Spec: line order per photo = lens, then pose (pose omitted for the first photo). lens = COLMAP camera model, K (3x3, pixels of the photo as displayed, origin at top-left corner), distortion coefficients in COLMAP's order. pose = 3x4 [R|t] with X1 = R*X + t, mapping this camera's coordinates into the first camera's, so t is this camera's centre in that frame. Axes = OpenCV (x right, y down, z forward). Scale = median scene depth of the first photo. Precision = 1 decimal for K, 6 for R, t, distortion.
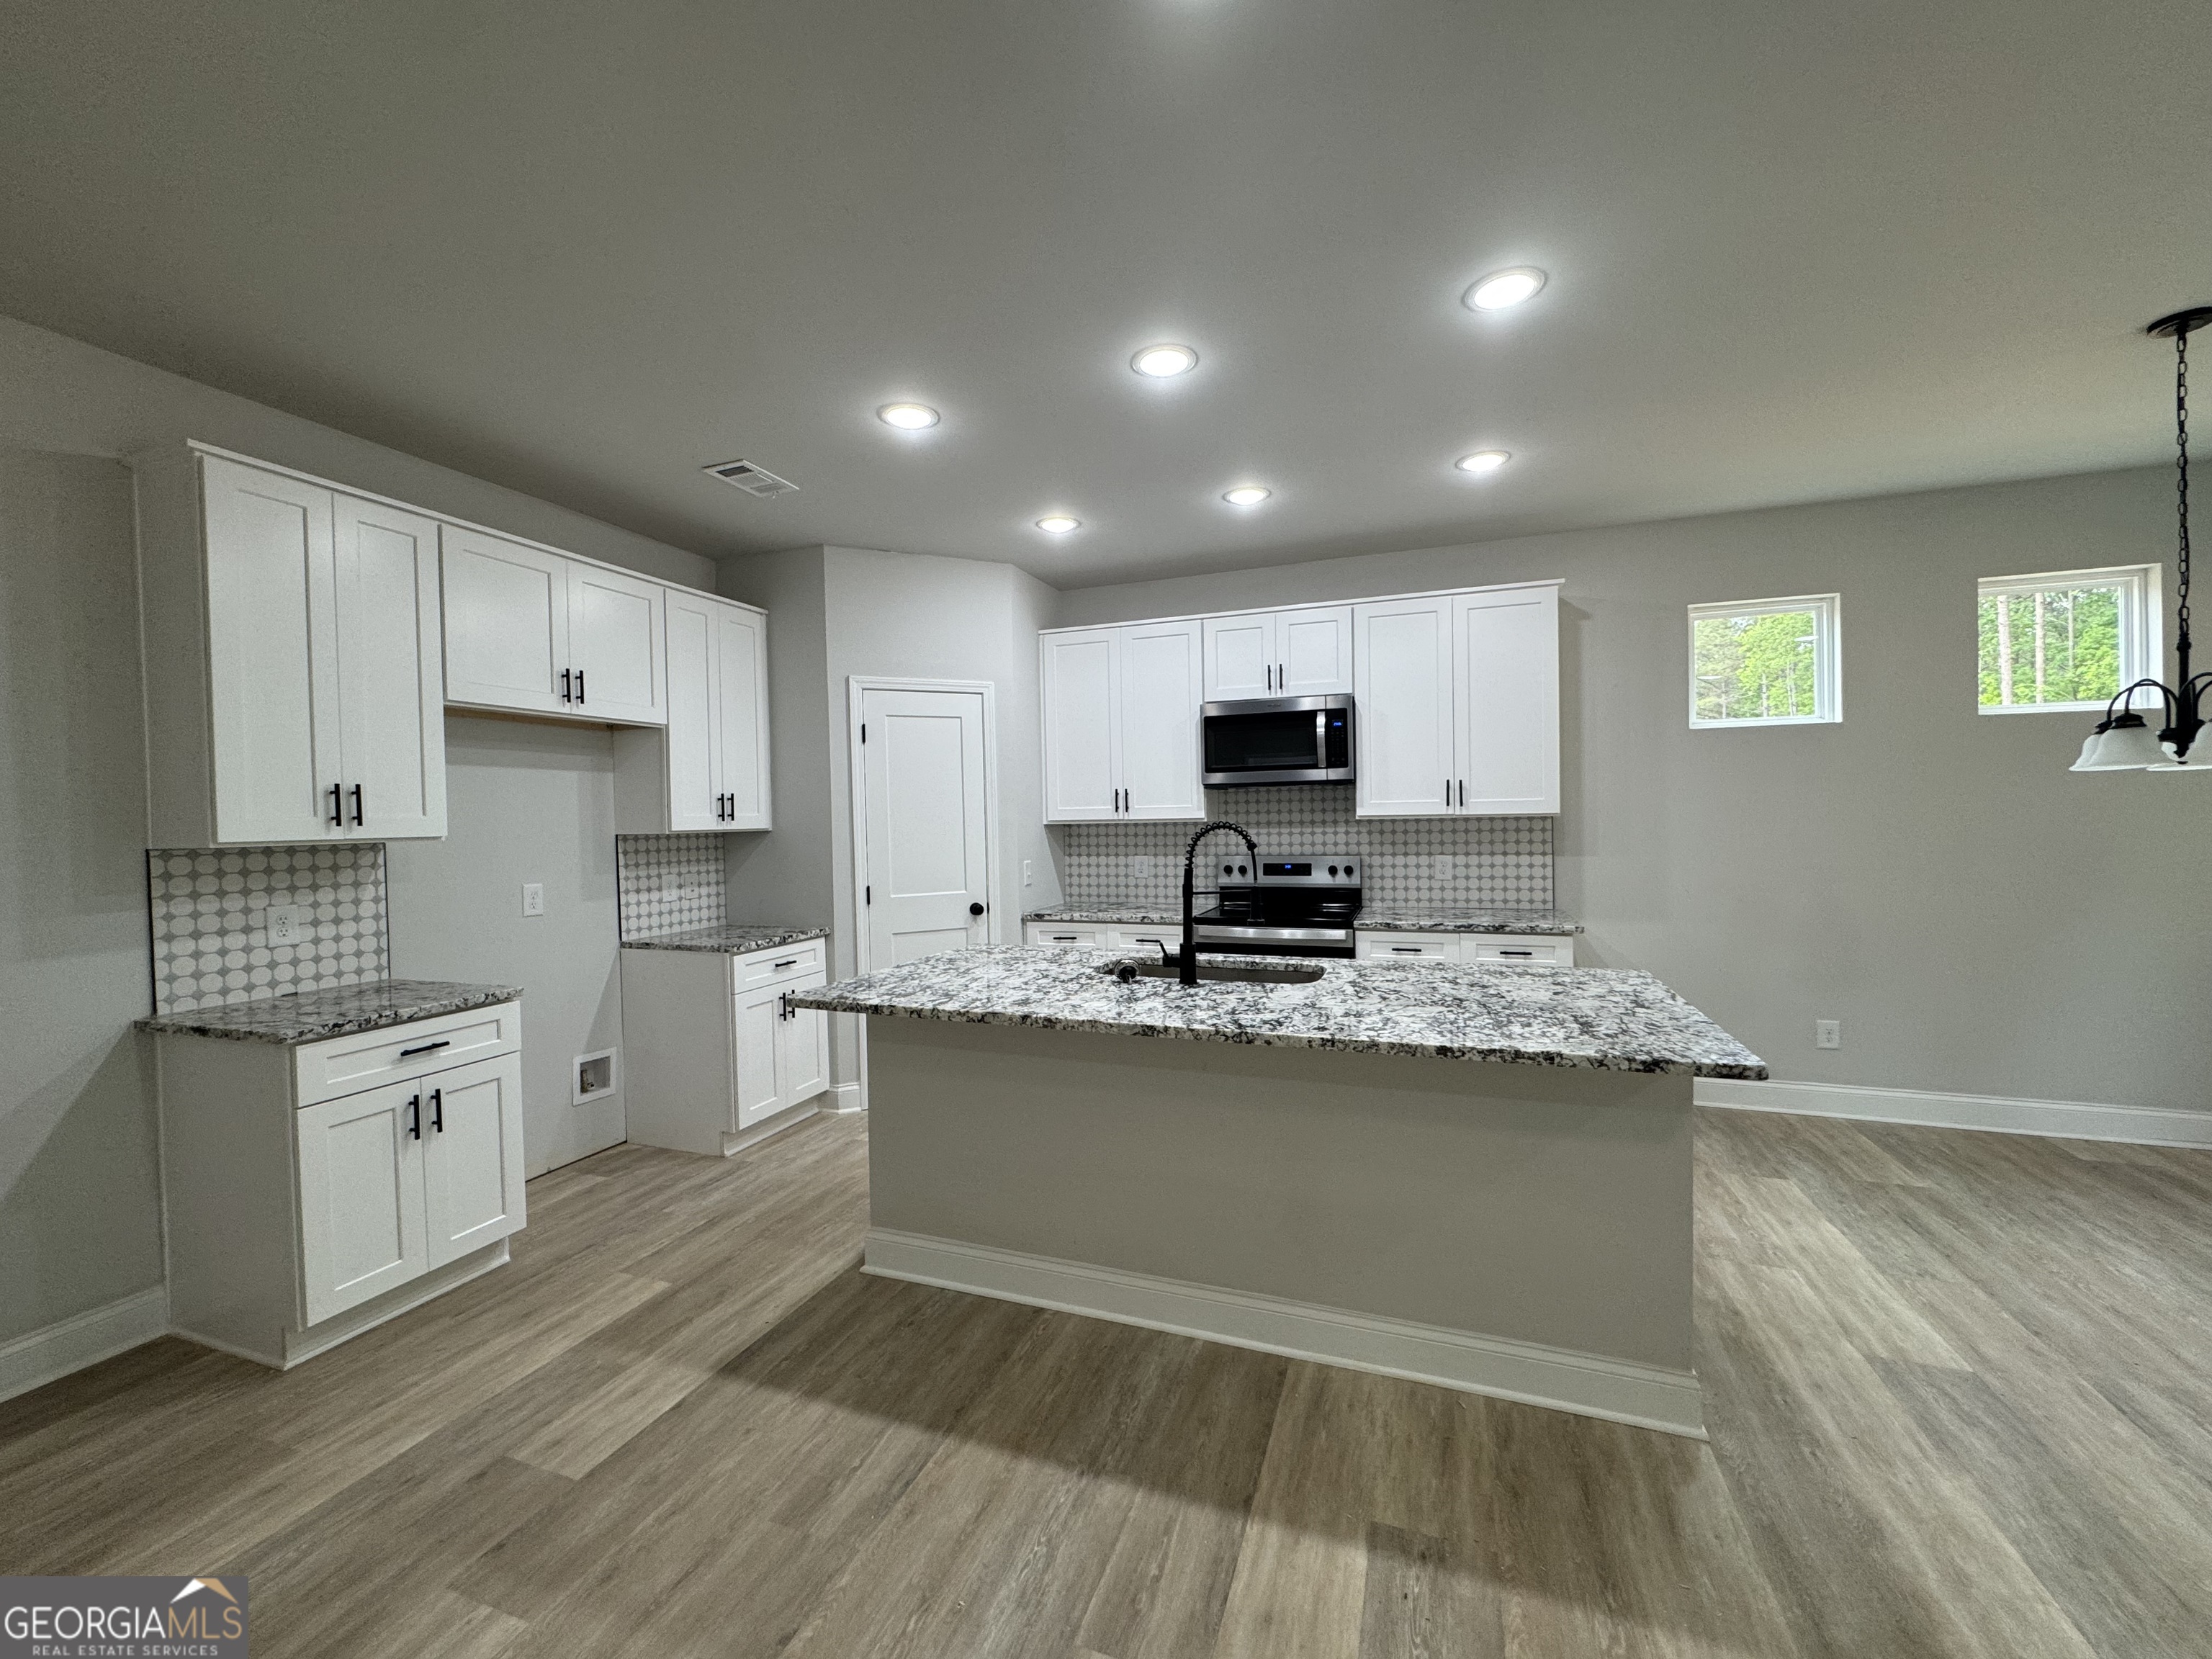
lens RADIAL K [[884.2, 0, 1103.0], [0, 884.2, 830.8], [0, 0, 1]] dist [-0.003722, 0.000631]
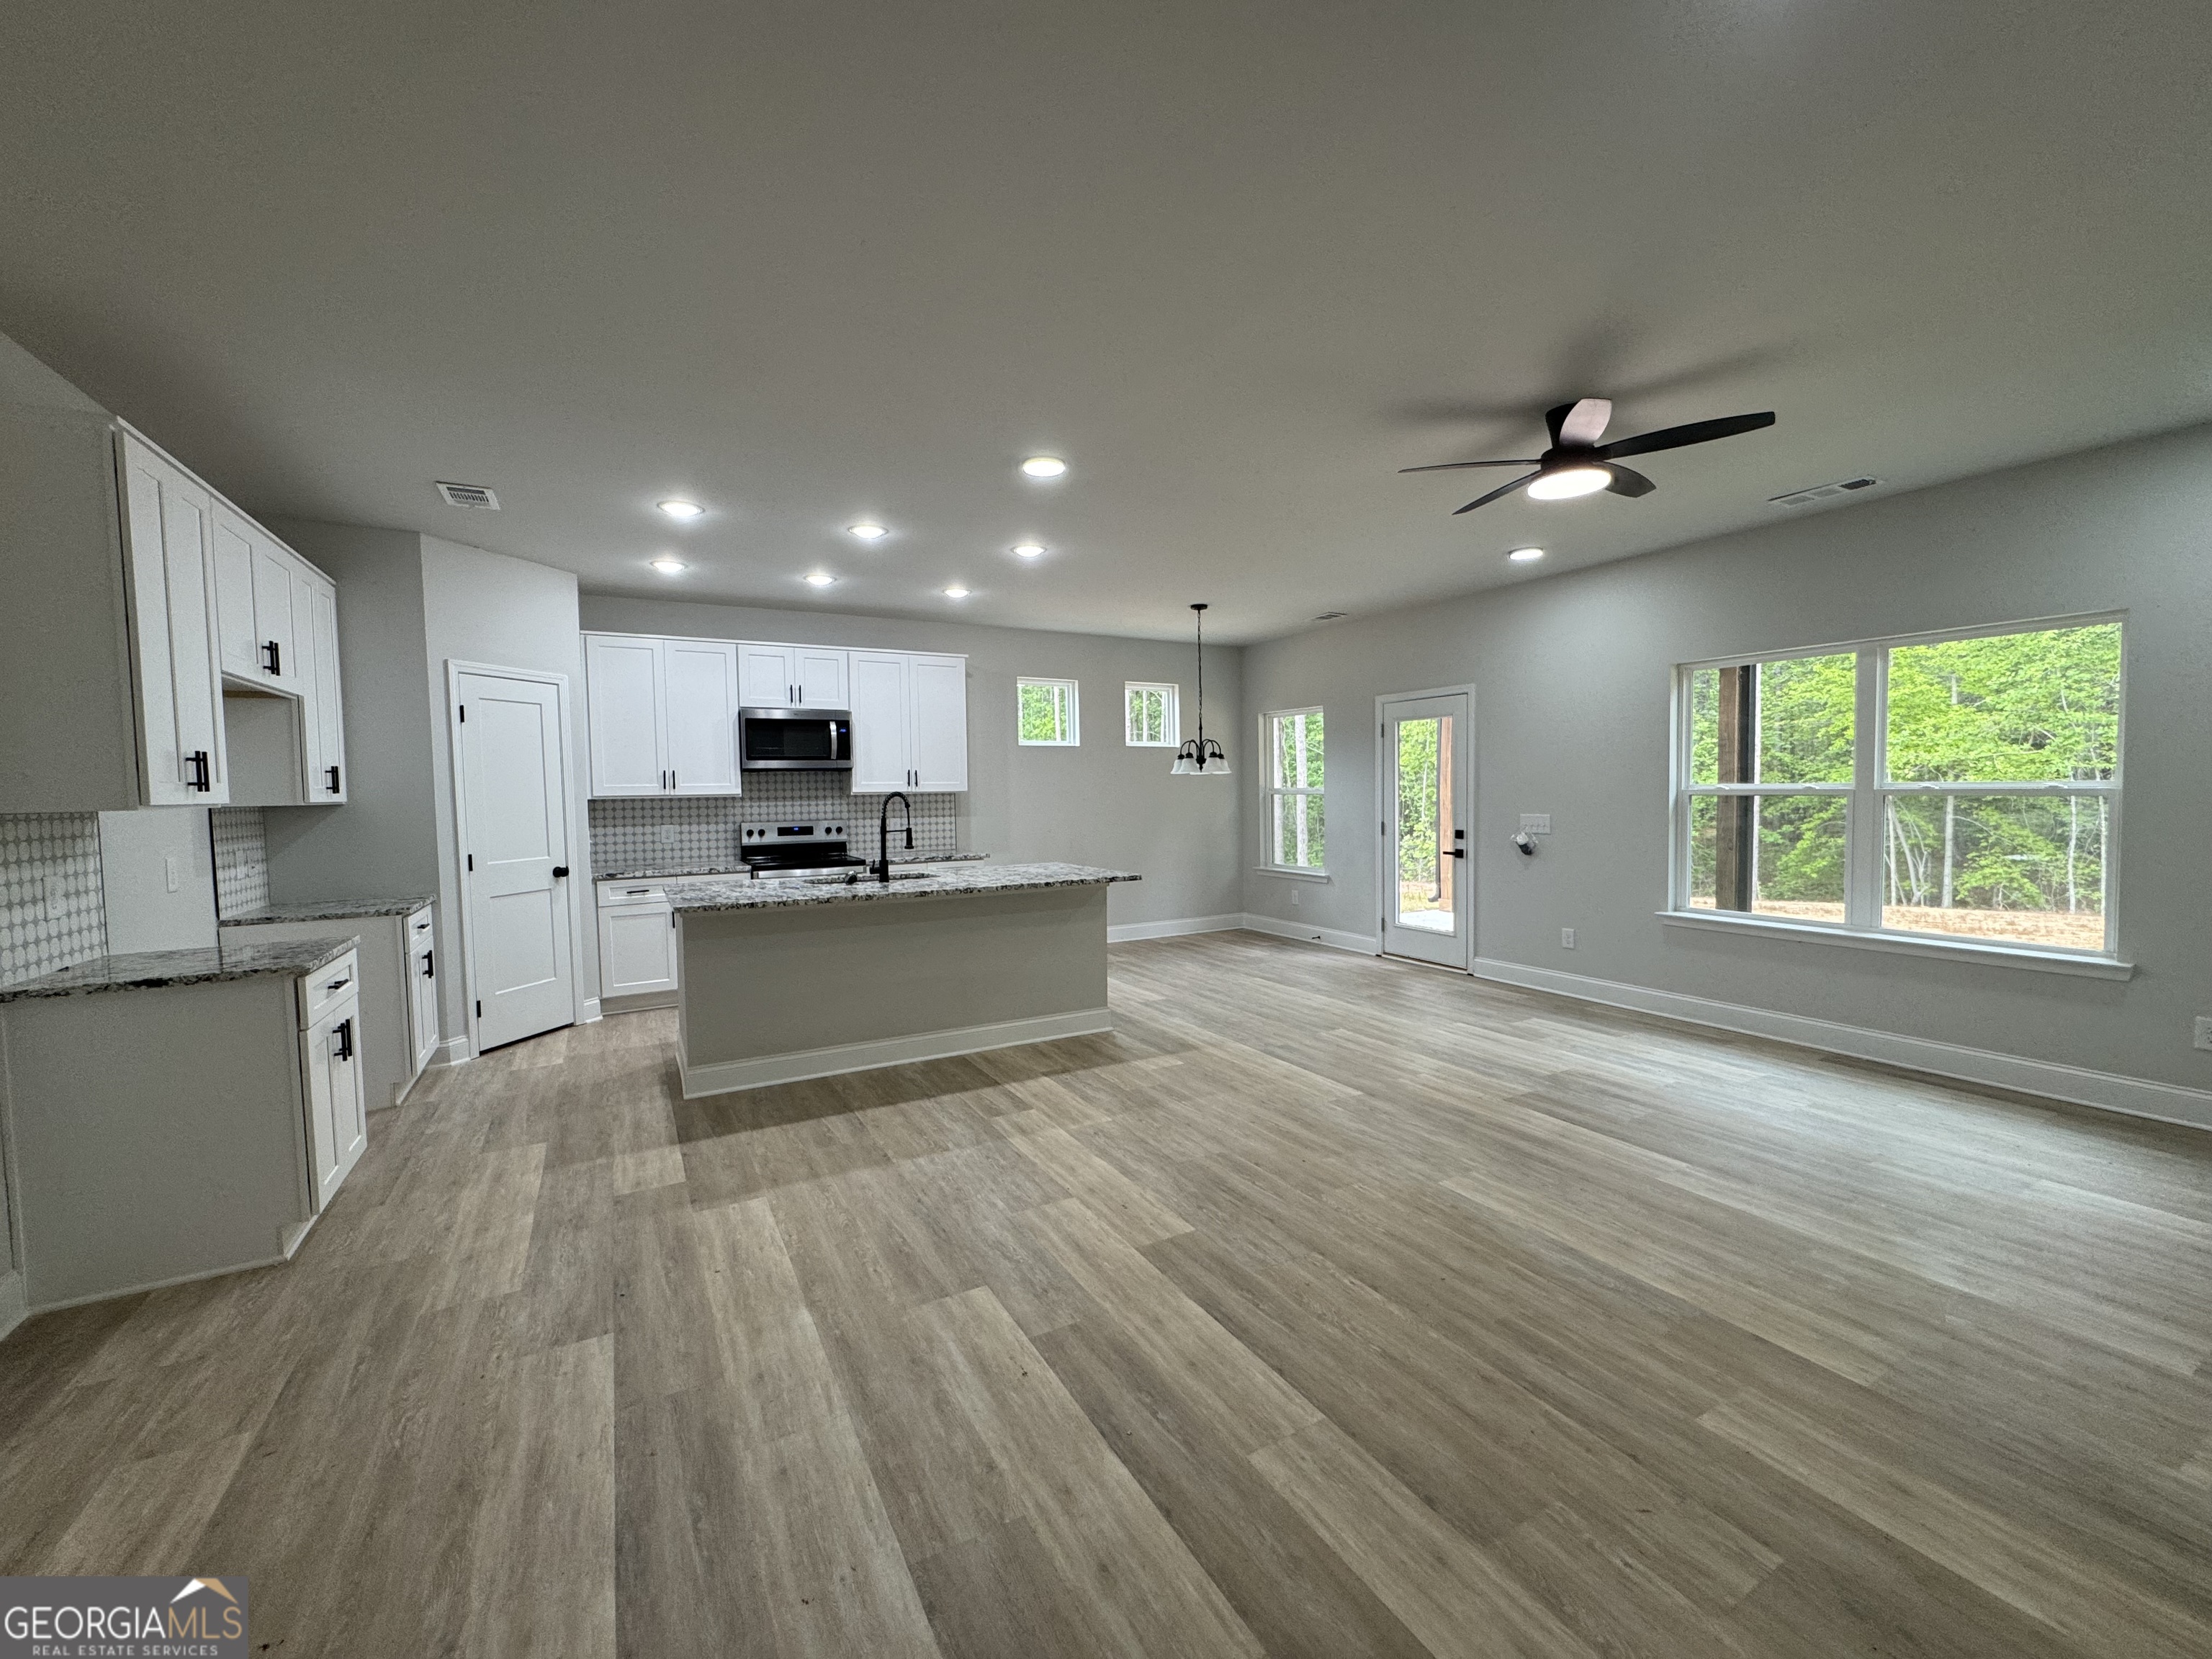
lens RADIAL K [[884.2, 0, 1103.0], [0, 884.2, 830.8], [0, 0, 1]] dist [-0.003722, 0.000631]
pose [[0.649159, -0.027719, 0.760148, -0.592306], [0.015571, 0.999611, 0.023153, 0.020527], [-0.760494, -0.003193, 0.649338, -0.303873]]
